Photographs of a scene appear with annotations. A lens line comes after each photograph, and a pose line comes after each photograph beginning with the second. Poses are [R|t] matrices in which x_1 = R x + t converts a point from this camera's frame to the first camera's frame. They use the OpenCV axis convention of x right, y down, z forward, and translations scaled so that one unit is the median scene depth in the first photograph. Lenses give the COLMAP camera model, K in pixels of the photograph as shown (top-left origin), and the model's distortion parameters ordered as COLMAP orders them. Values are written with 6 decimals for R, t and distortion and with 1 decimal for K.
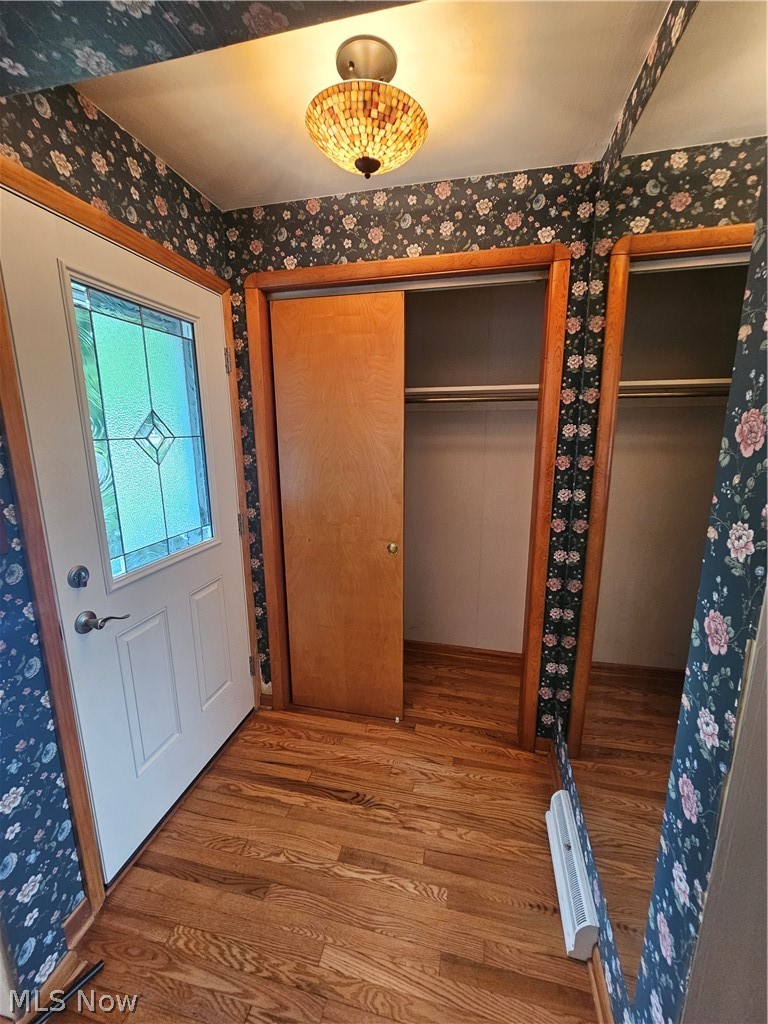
lens RADIAL K [[416.3, 0, 384.0], [0, 416.3, 512.0], [0, 0, 1]] dist [0.000918, -0.000563]
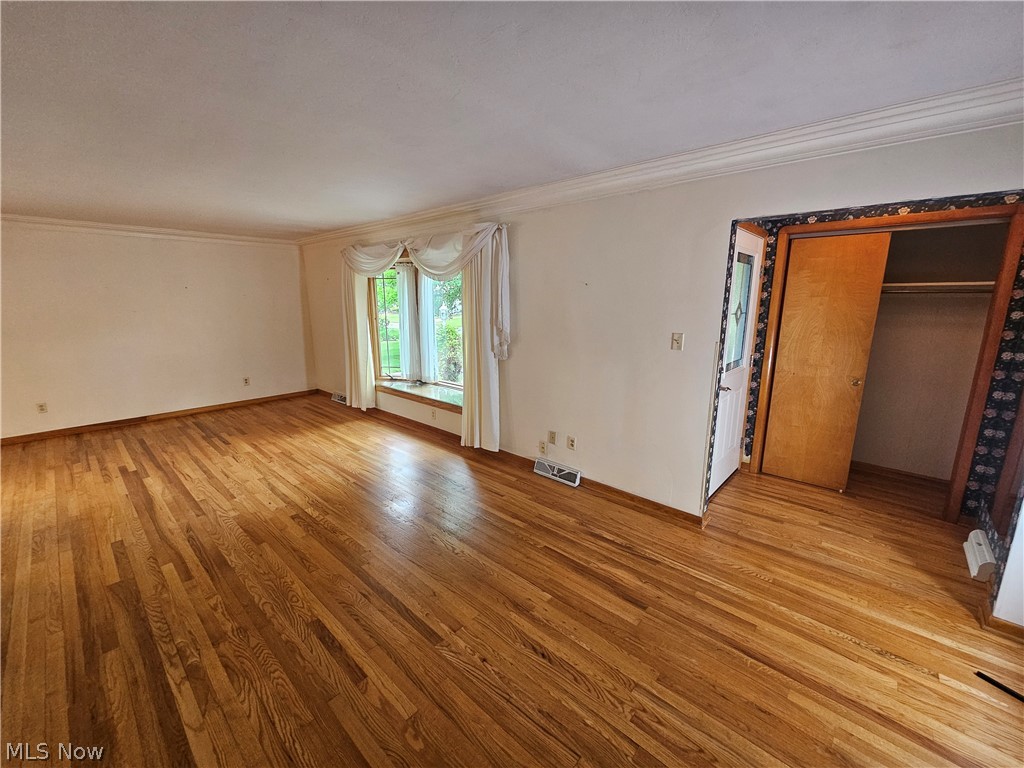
lens RADIAL K [[416.3, 0, 514.1], [0, 416.3, 385.0], [0, 0, 1]] dist [0.000918, -0.000563]
pose [[0.874824, 0.107070, -0.472461, -0.420383], [-0.105783, 0.993955, 0.029381, 0.209884], [0.472751, 0.024275, 0.880862, -1.203624]]
